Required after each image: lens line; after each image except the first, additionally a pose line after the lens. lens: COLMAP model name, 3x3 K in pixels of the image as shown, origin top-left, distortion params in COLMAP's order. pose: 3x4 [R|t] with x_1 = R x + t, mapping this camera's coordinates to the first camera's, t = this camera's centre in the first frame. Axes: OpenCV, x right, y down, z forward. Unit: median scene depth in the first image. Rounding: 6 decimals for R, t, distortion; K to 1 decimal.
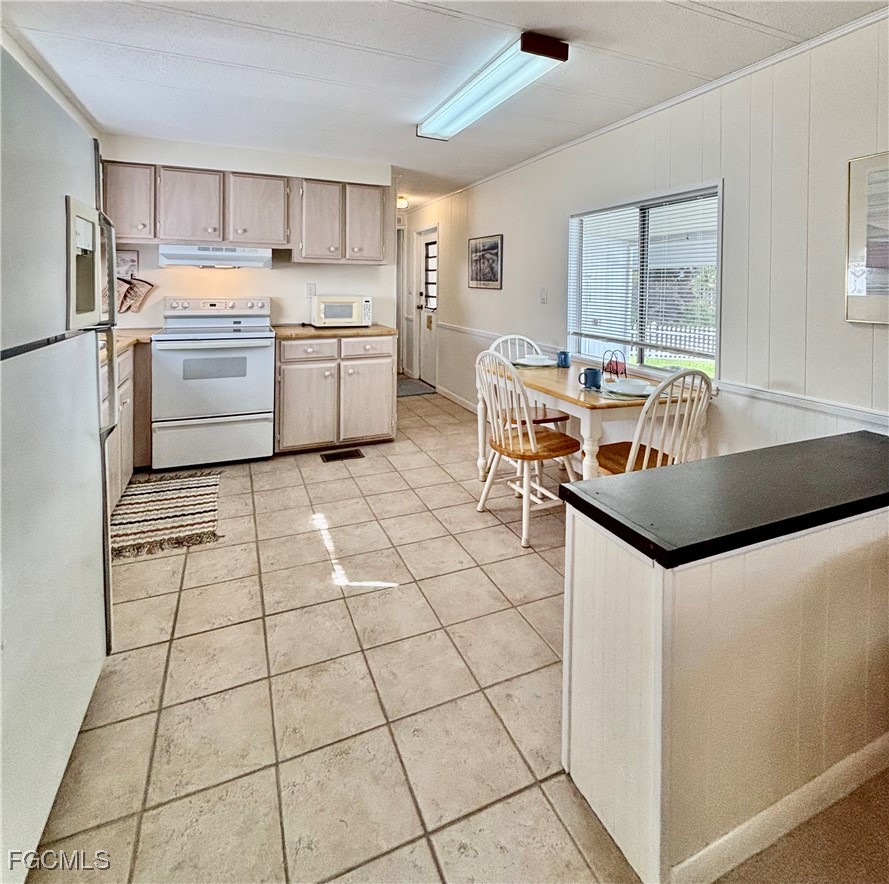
lens RADIAL K [[461.1, 0, 440.6], [0, 461.1, 301.7], [0, 0, 1]] dist [-0.029125, -0.005285]
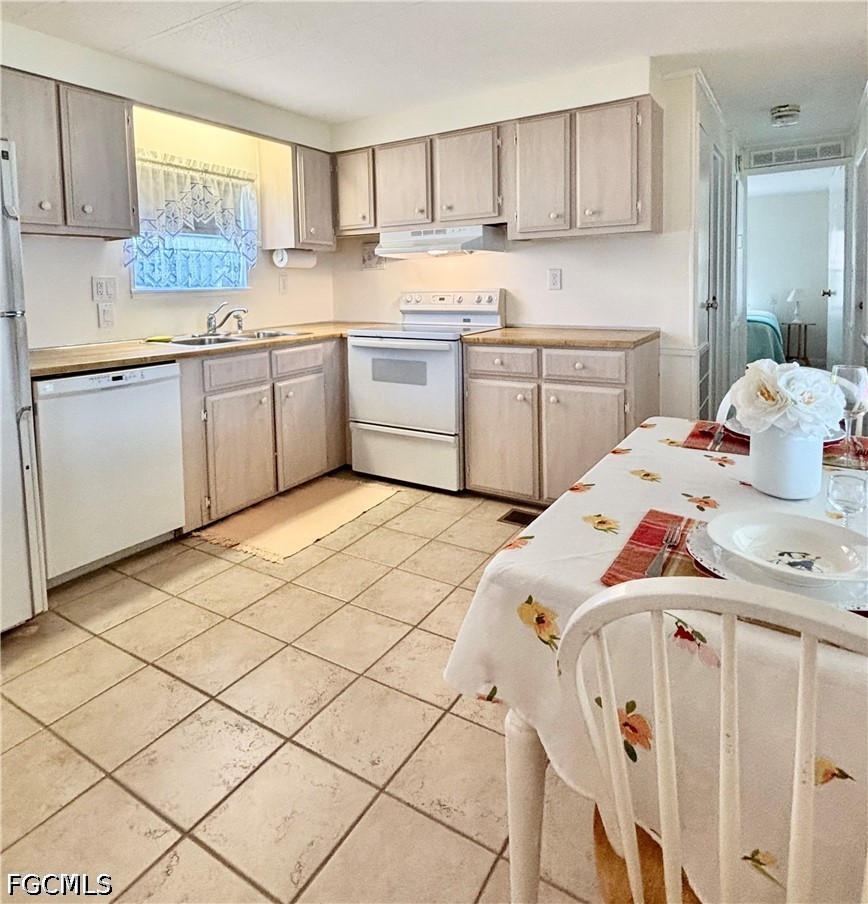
lens RADIAL K [[562.0, 0, 444.1], [0, 562.0, 326.3], [0, 0, 1]] dist [0.009015, -0.008117]
pose [[0.582586, 0.038941, -0.811836, 0.383439], [0.000698, 0.998827, 0.048411, 0.007749], [0.812769, -0.028771, 0.581876, 0.427911]]
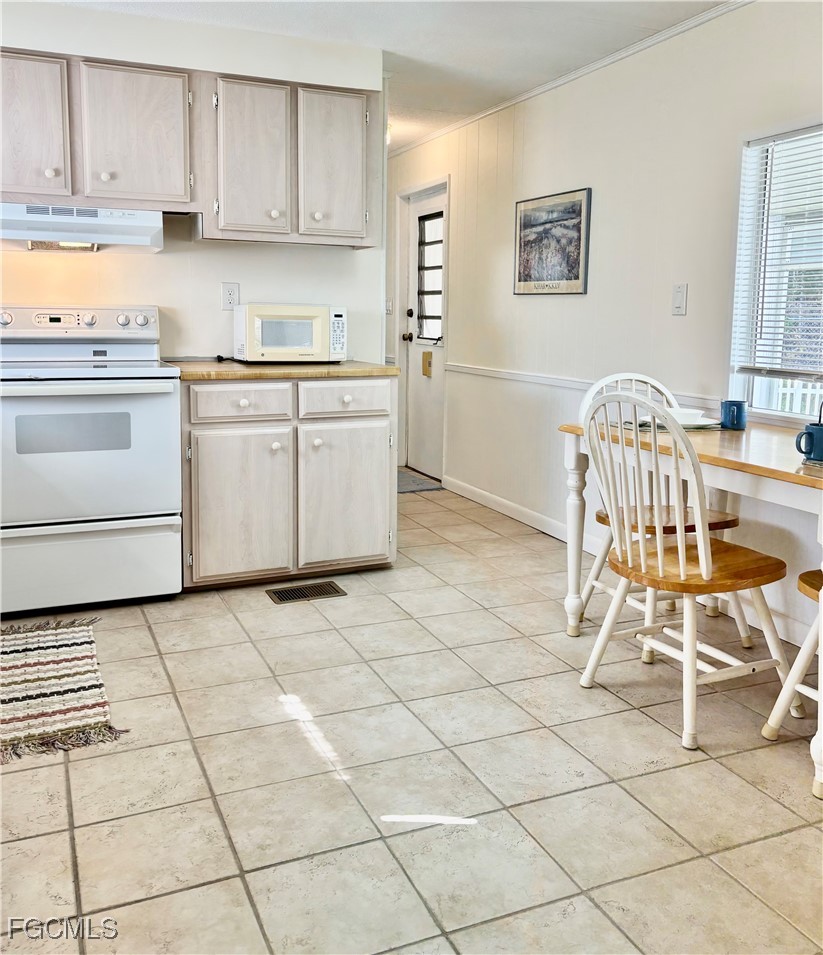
lens RADIAL K [[807.7, 0, 396.5], [0, 807.7, 434.4], [0, 0, 1]] dist [-0.012030, 0.007191]
pose [[0.999977, 0.001633, -0.006548, -0.099740], [-0.000883, 0.993595, 0.112994, 0.035937], [0.006690, -0.112985, 0.993574, 0.055269]]
